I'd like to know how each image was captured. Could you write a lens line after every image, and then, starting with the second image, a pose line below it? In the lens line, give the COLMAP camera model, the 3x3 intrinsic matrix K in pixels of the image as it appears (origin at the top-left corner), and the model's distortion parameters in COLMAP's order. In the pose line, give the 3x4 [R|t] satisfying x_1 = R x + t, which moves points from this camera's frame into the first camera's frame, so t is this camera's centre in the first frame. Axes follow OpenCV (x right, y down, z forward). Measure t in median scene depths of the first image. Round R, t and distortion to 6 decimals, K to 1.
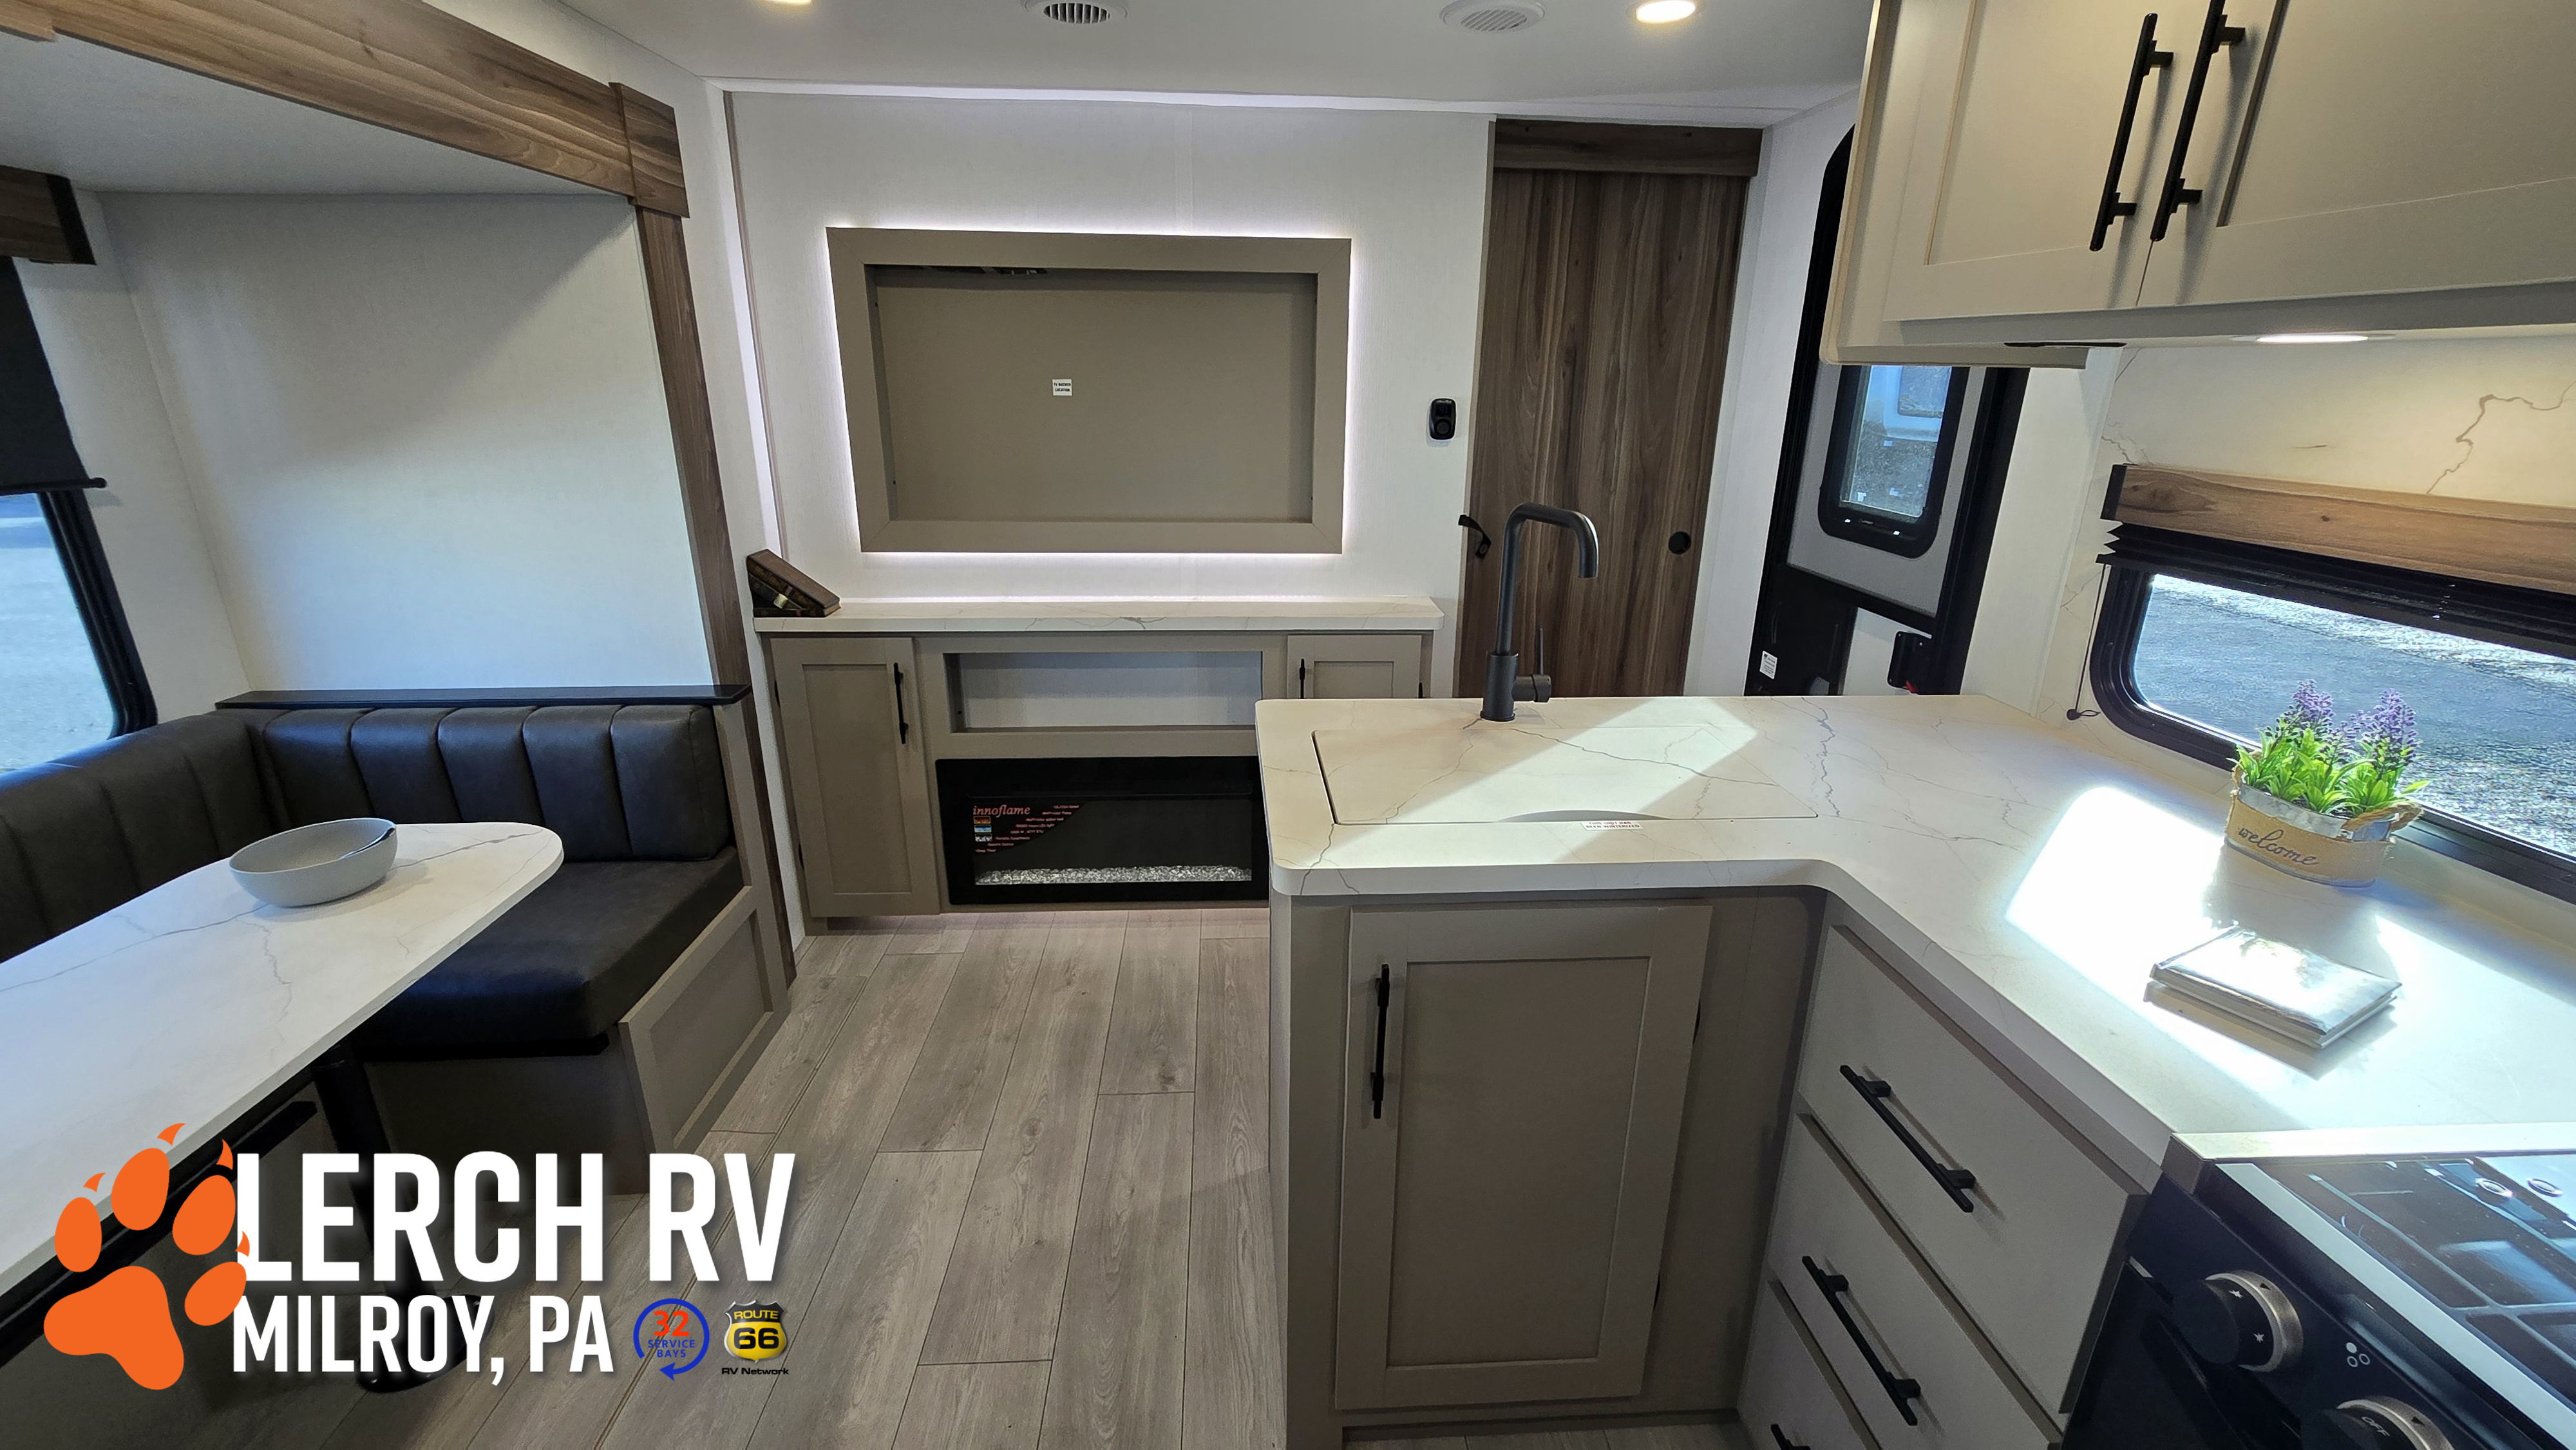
lens RADIAL K [[1050.9, 0, 1285.8], [0, 1050.9, 709.7], [0, 0, 1]] dist [-0.001992, 0.001342]
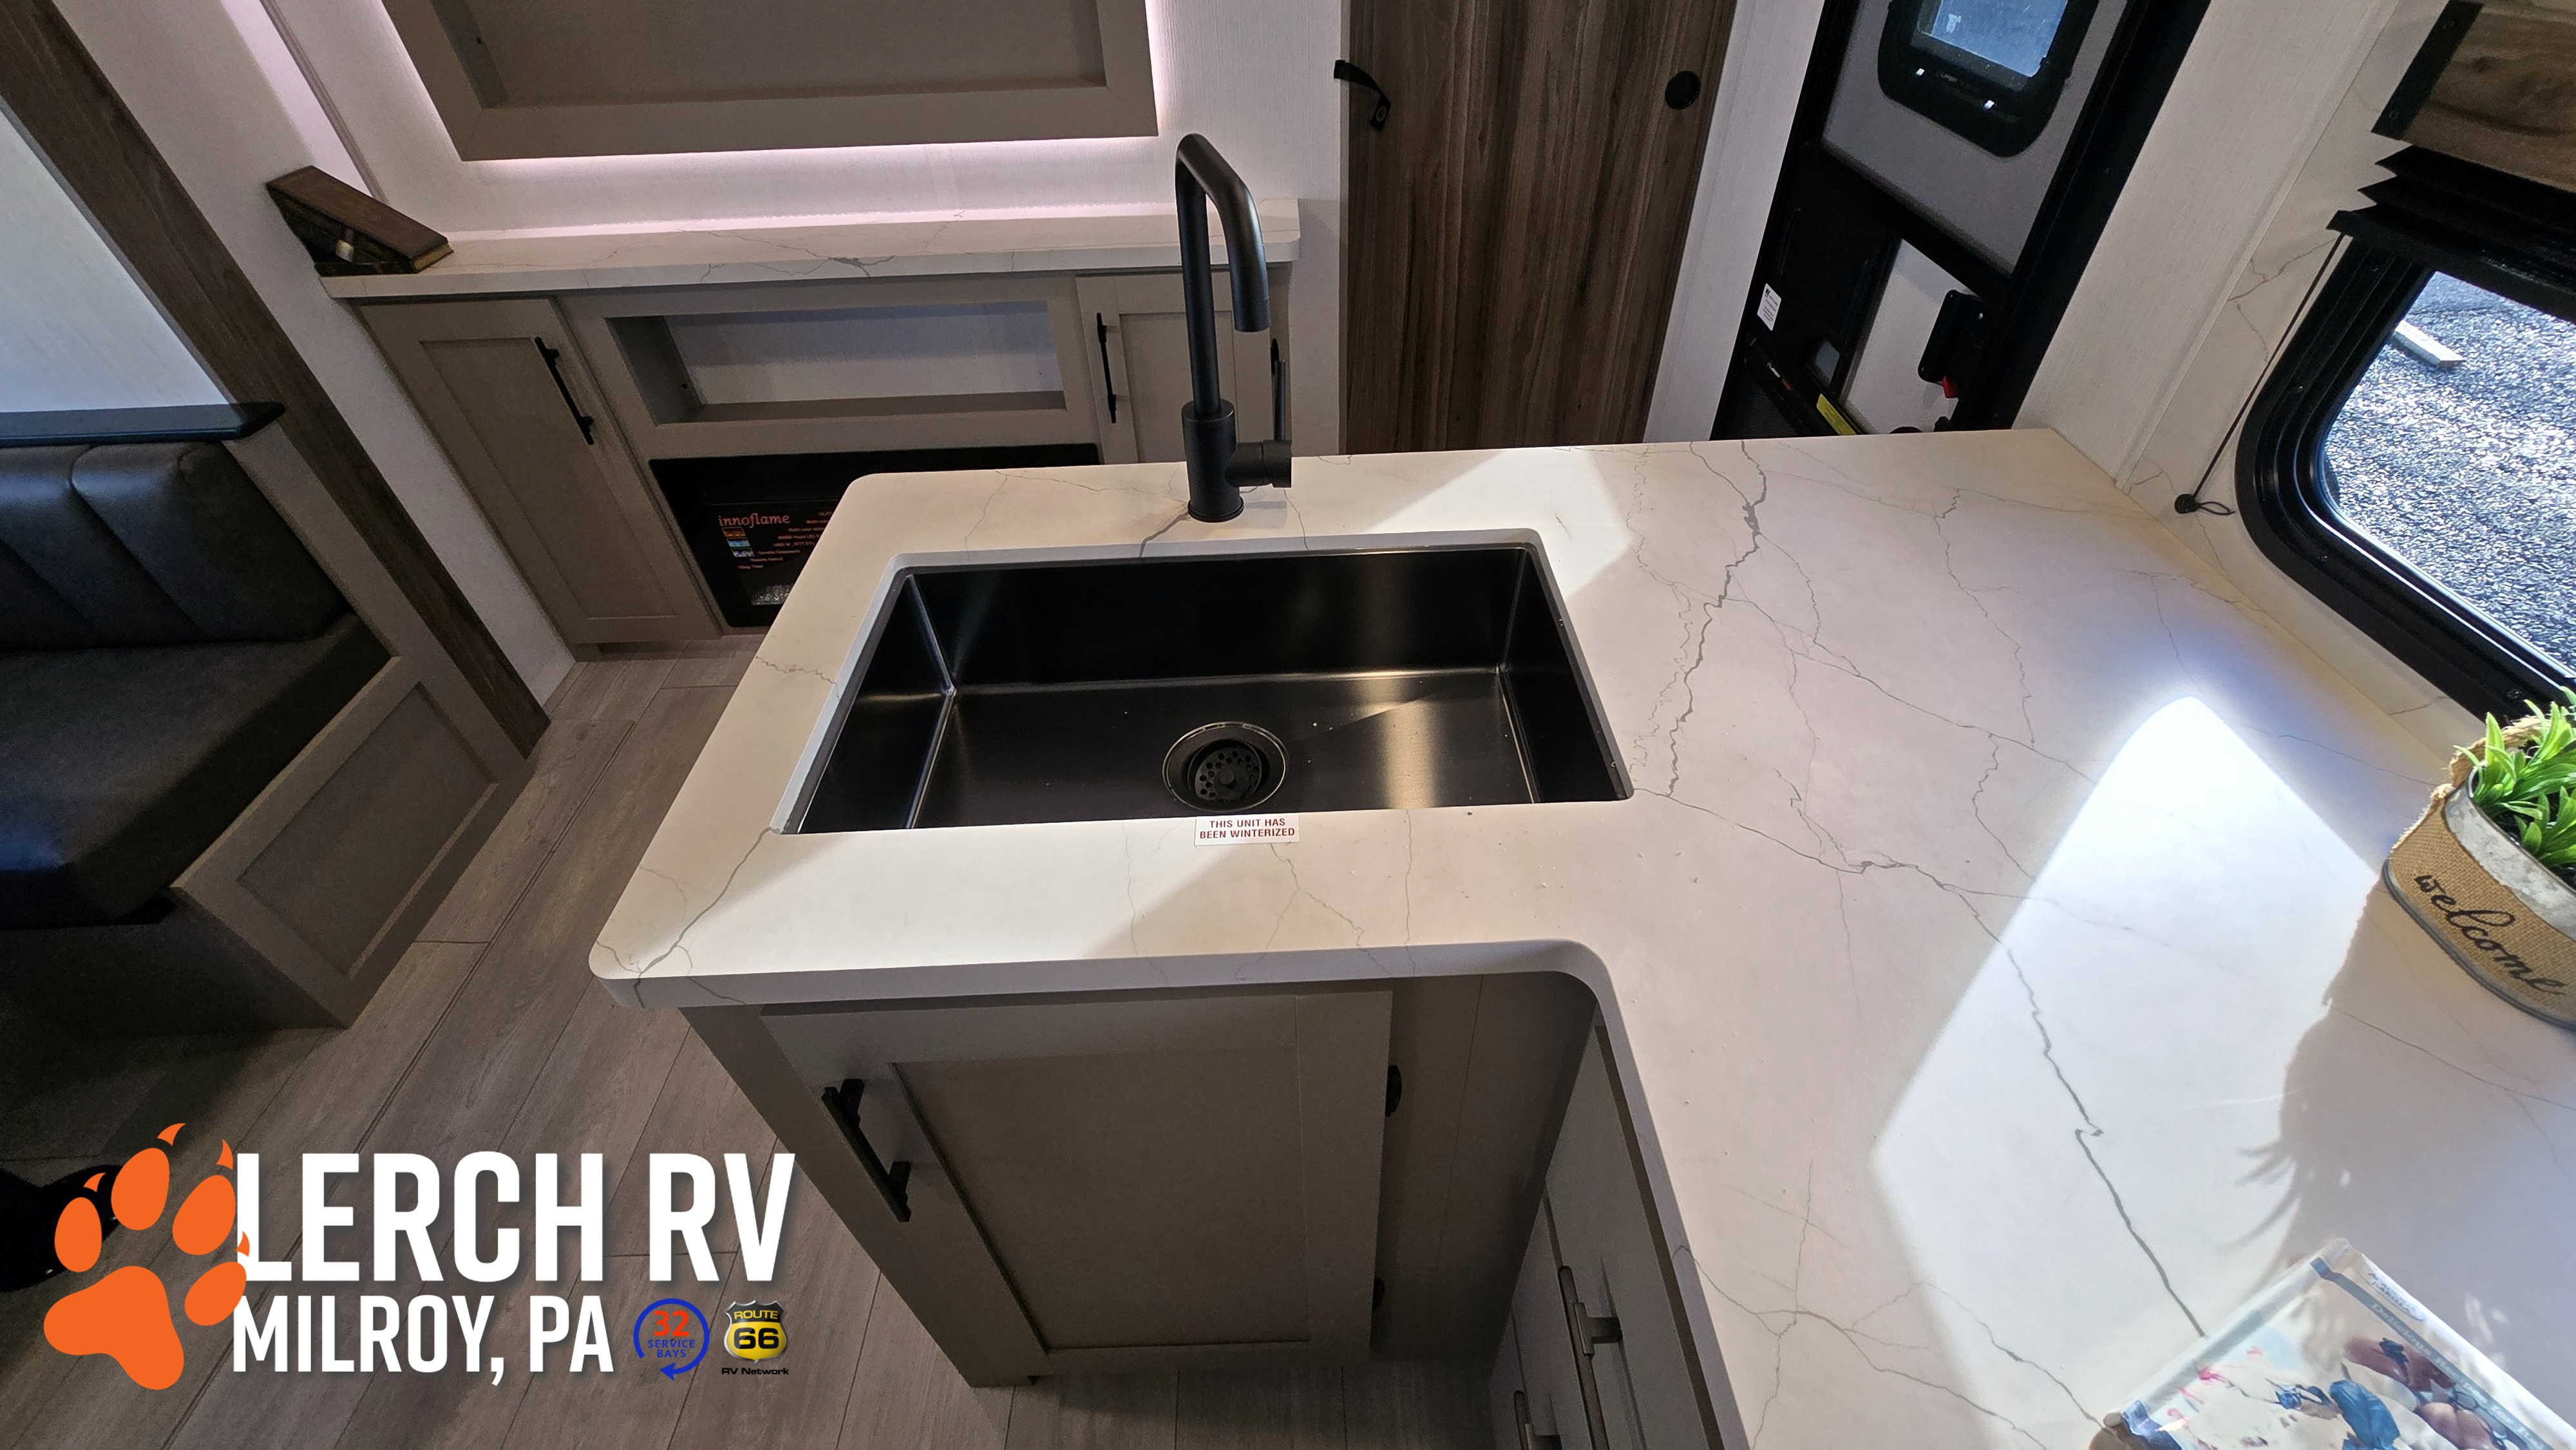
lens RADIAL K [[1050.9, 0, 1283.8], [0, 1050.9, 704.8], [0, 0, 1]] dist [-0.001992, 0.001342]
pose [[0.998375, -0.005411, -0.056735, 0.222327], [0.027923, 0.914255, 0.404175, -0.110445], [0.049683, -0.405102, 0.912920, 0.314058]]
